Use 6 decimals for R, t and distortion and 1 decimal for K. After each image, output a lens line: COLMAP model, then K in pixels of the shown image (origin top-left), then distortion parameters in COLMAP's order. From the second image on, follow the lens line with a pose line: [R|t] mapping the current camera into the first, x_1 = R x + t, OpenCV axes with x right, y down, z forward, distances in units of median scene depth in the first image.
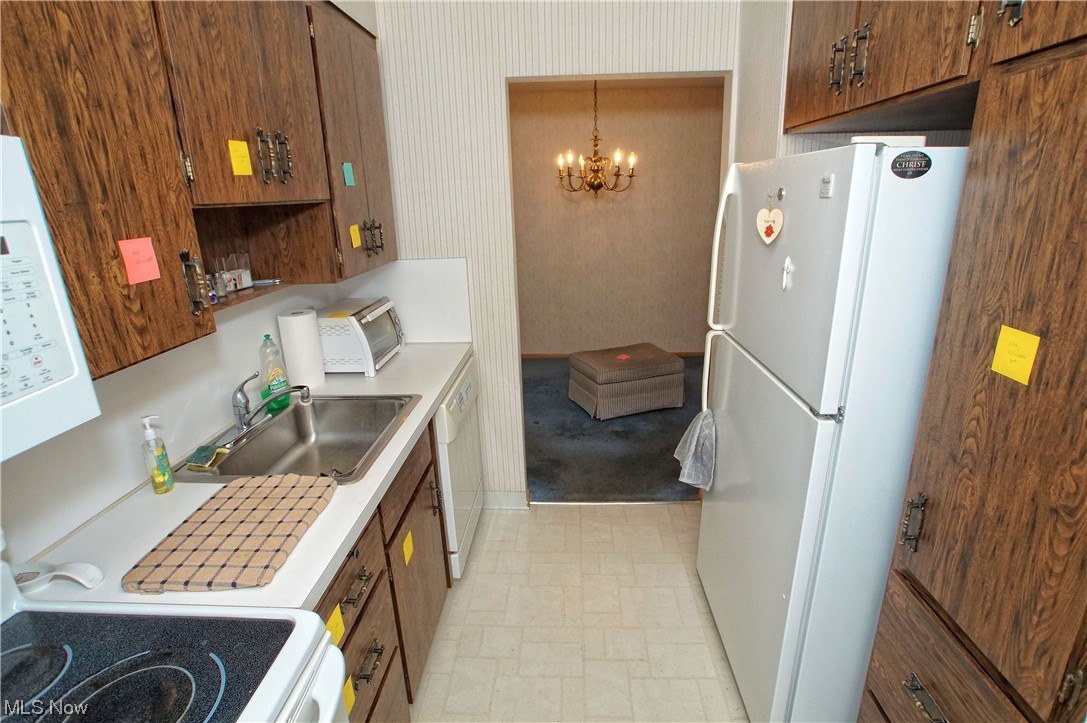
lens RADIAL K [[543.2, 0, 538.2], [0, 543.2, 365.8], [0, 0, 1]] dist [-0.079852, 0.037068]
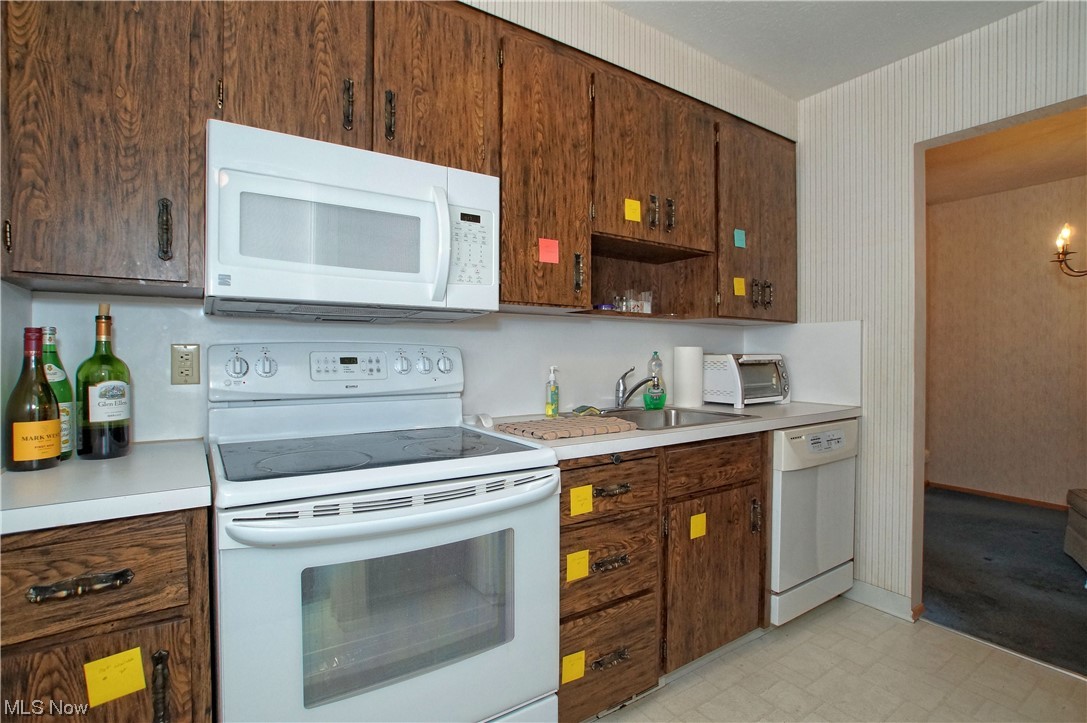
lens RADIAL K [[512.5, 0, 543.5], [0, 512.5, 361.5], [0, 0, 1]] dist [-0.072604, 0.030964]
pose [[0.601481, 0.047314, -0.797484, 0.490463], [-0.264888, 0.953586, -0.143209, 0.314071], [0.753694, 0.297381, 0.586097, 0.046292]]
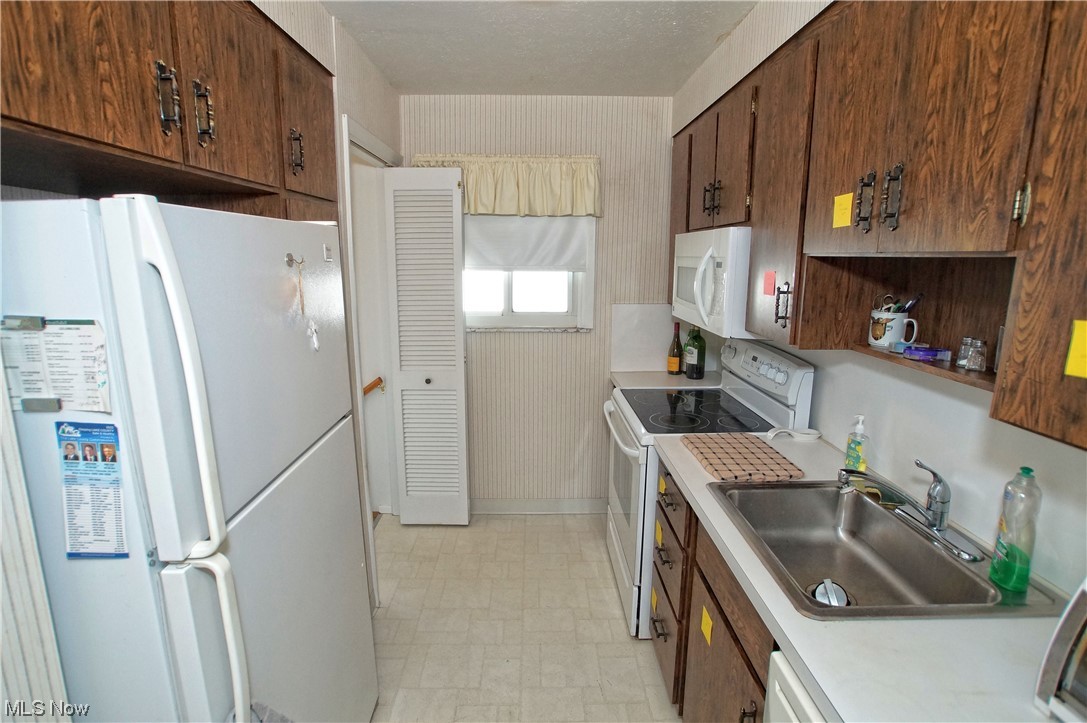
lens RADIAL K [[543.2, 0, 538.2], [0, 543.2, 365.8], [0, 0, 1]] dist [-0.079852, 0.037068]
pose [[-0.997042, 0.041844, -0.064463, 0.105887], [0.004713, 0.870497, 0.492151, -0.626360], [0.076708, 0.490392, -0.868120, 1.953268]]
